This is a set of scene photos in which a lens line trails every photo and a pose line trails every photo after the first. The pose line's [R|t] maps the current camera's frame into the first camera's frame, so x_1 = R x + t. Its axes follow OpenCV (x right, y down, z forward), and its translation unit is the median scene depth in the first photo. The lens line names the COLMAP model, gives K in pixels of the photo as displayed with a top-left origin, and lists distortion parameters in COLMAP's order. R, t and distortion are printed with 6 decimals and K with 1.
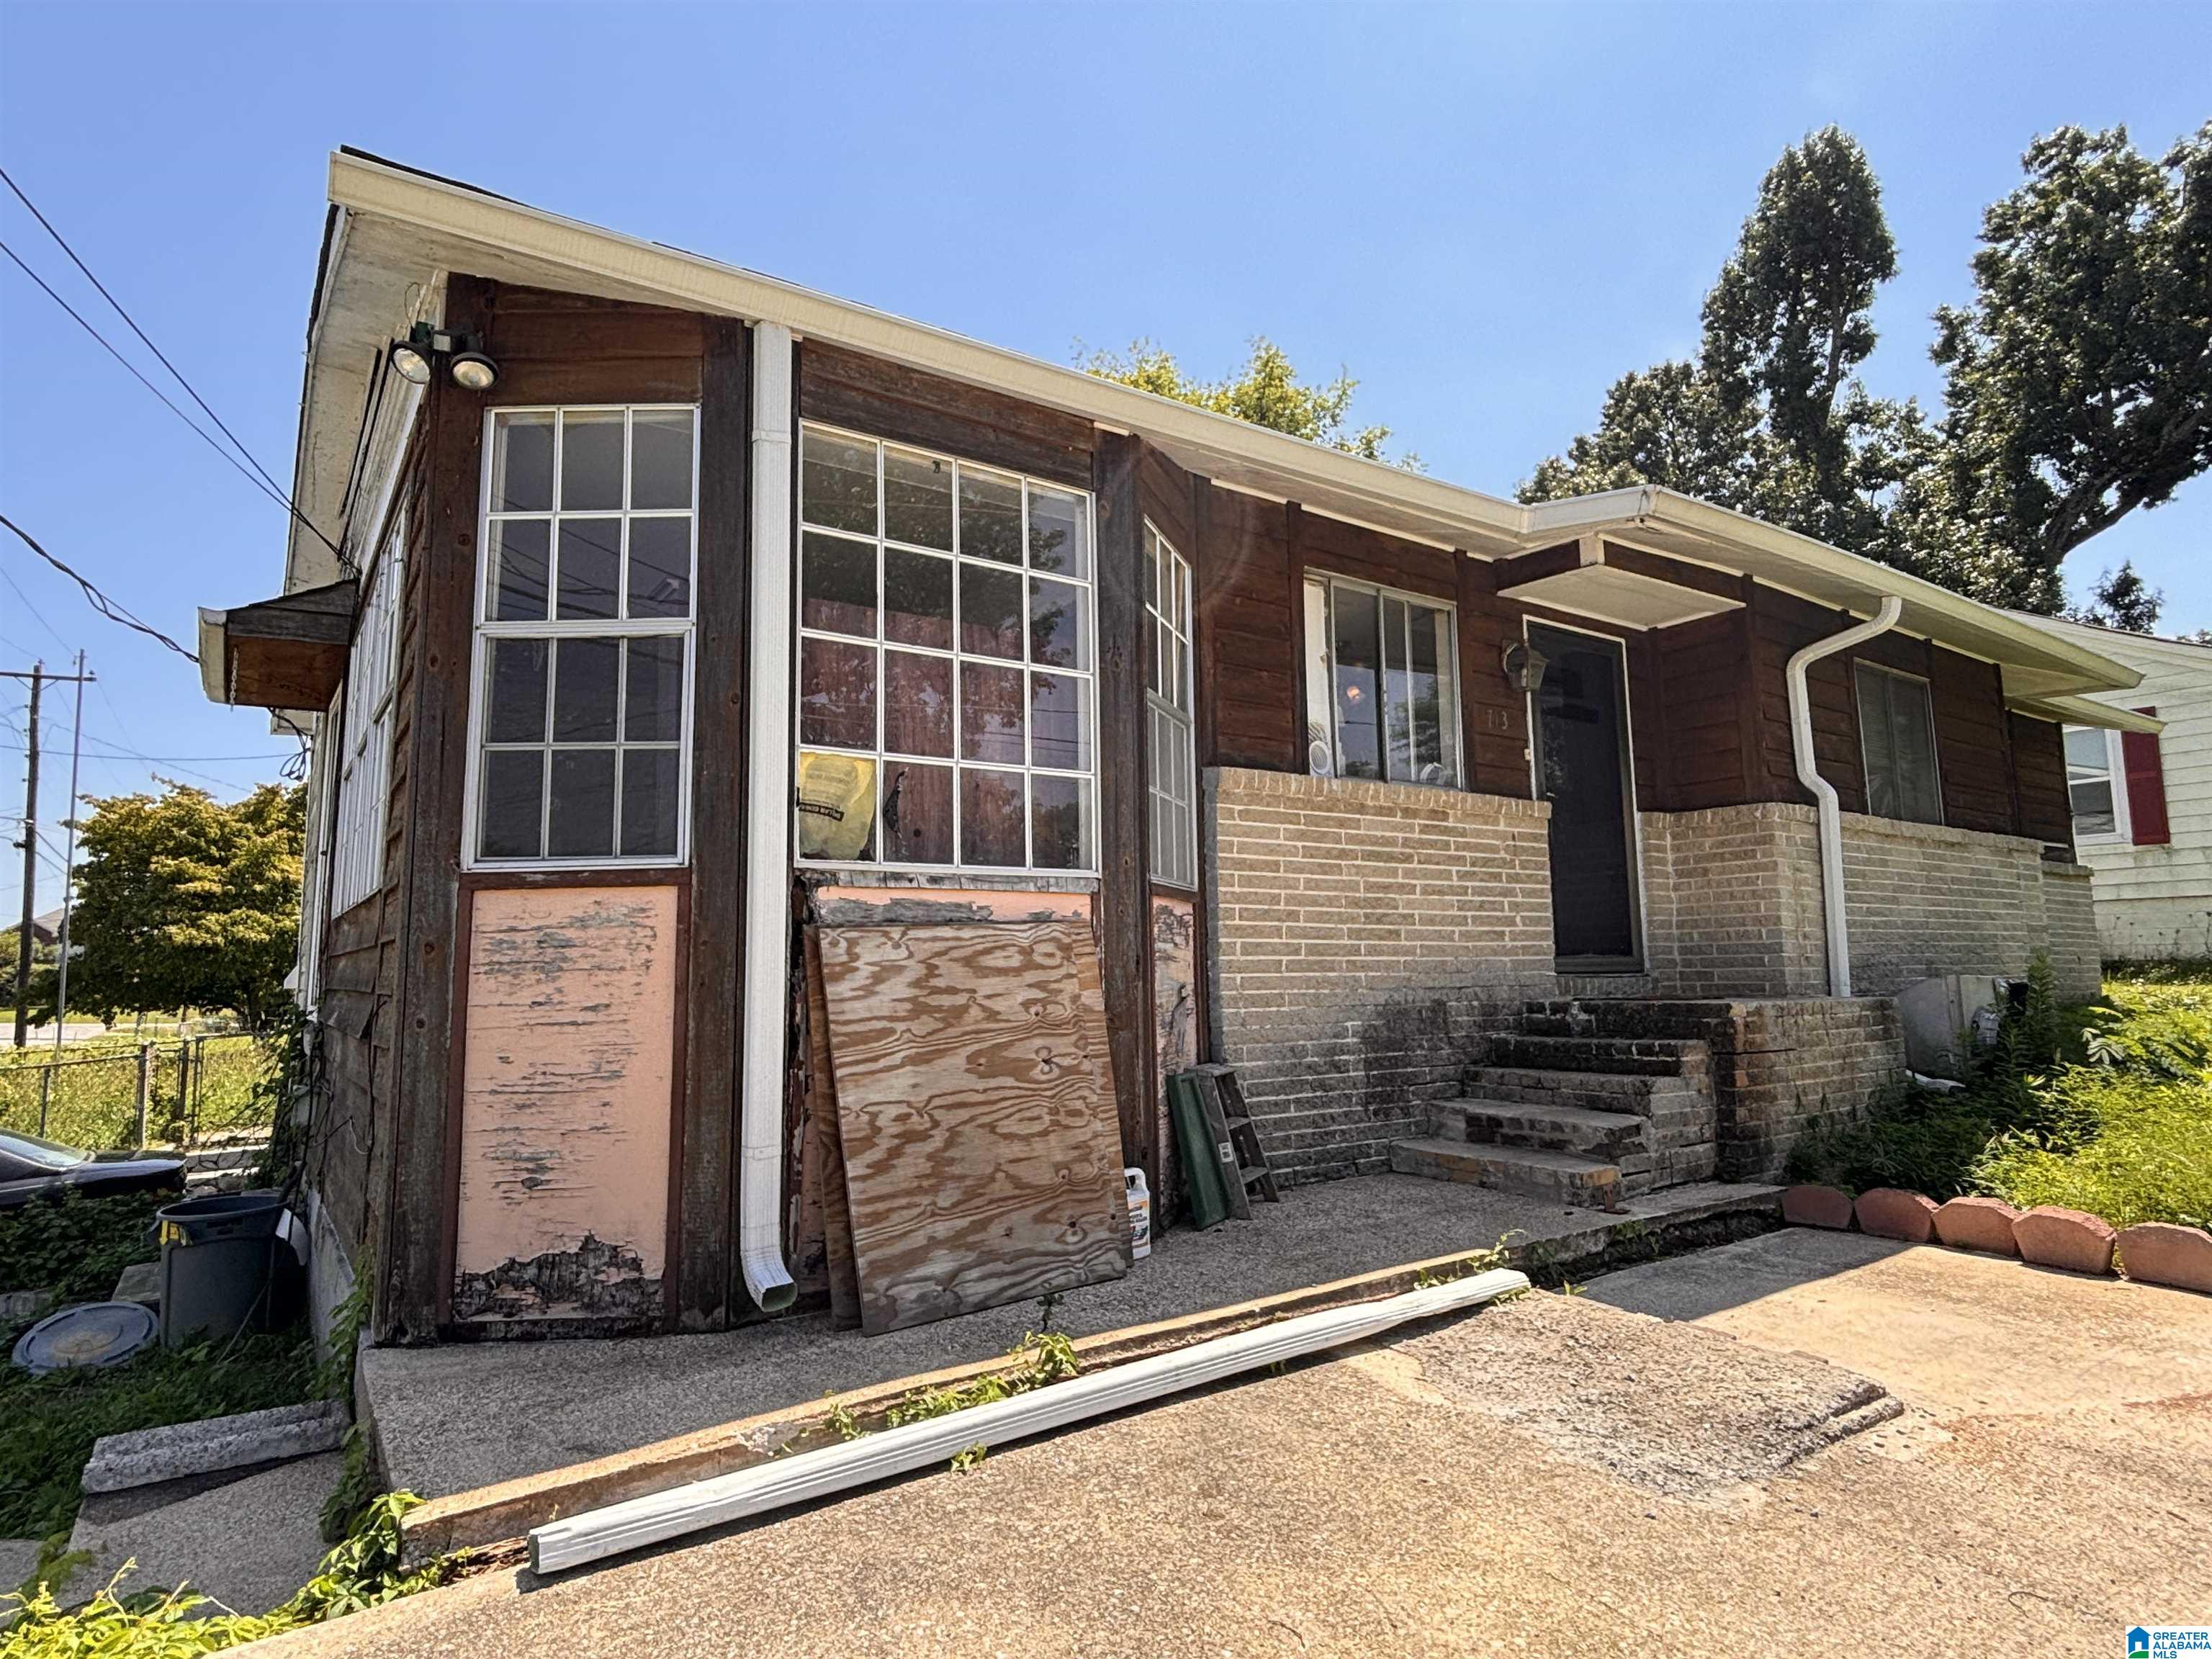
lens RADIAL K [[1237.8, 0, 1110.5], [0, 1237.8, 820.0], [0, 0, 1]] dist [0.018476, -0.013135]
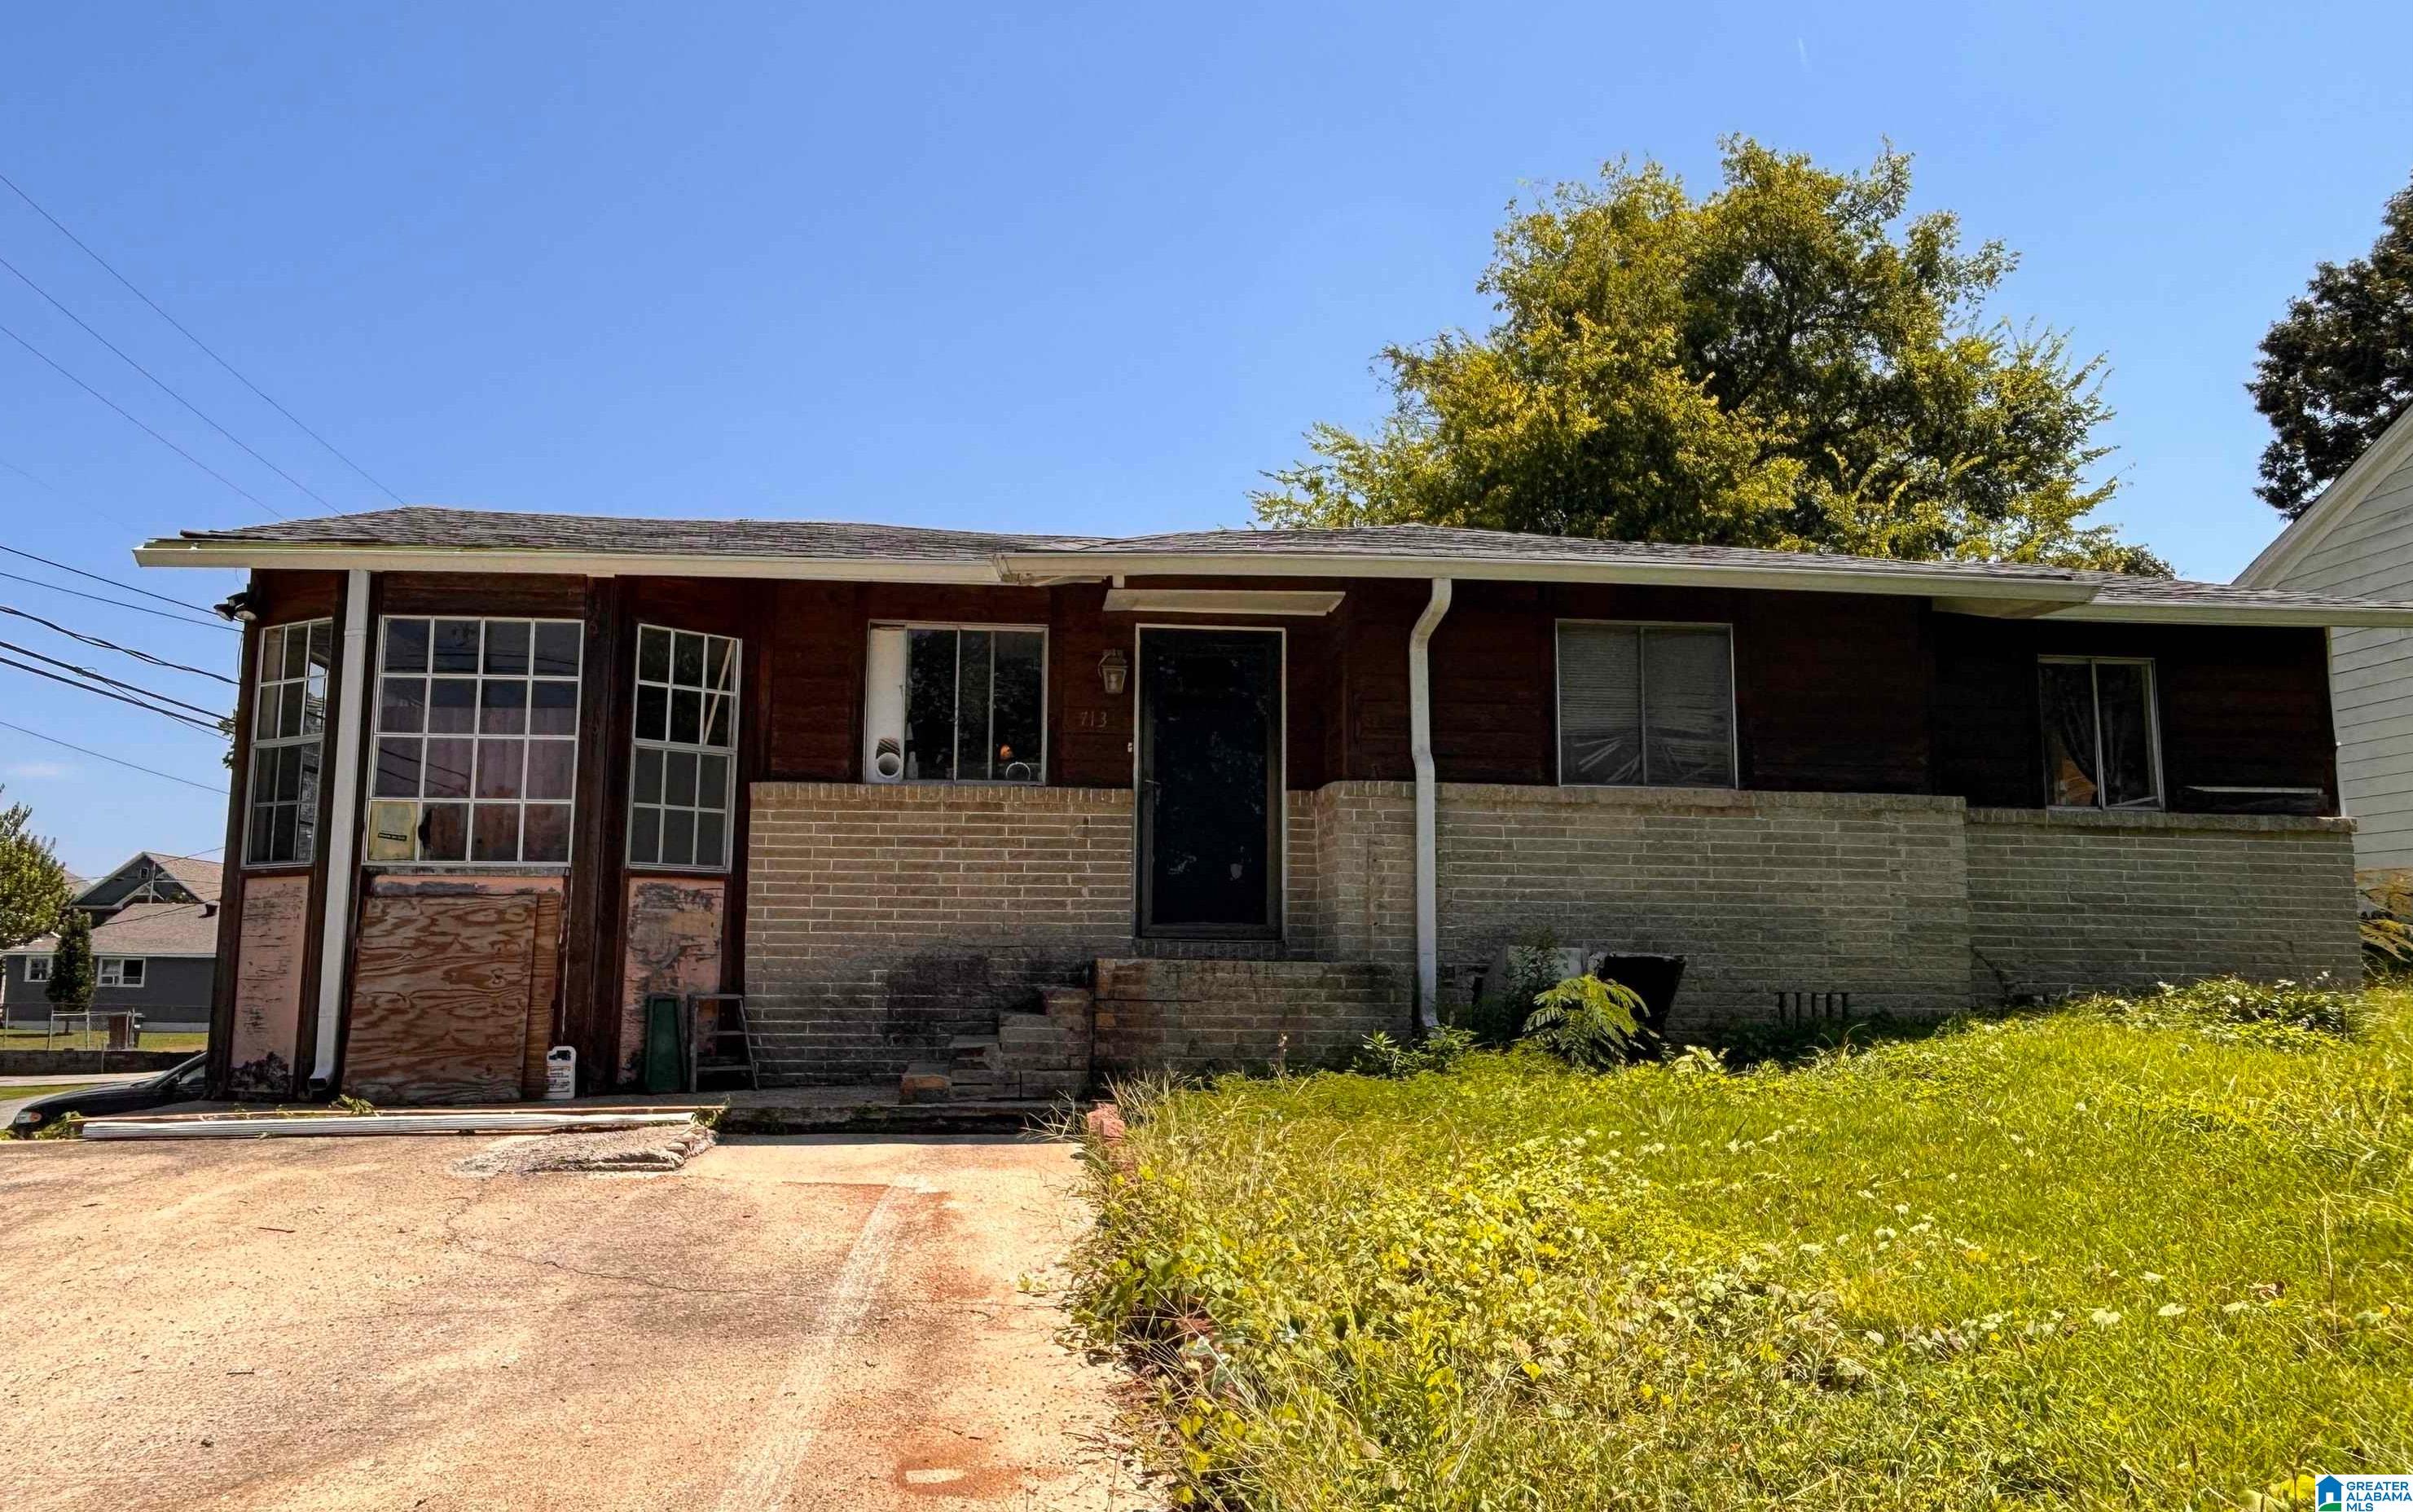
lens RADIAL K [[1702.5, 0, 1200.5], [0, 1702.5, 759.3], [0, 0, 1]] dist [0.031153, -0.024622]
pose [[0.868740, -0.038897, -0.493738, 1.882566], [0.041309, 0.999128, -0.006030, -0.047574], [0.493542, -0.015158, 0.869590, -0.542099]]
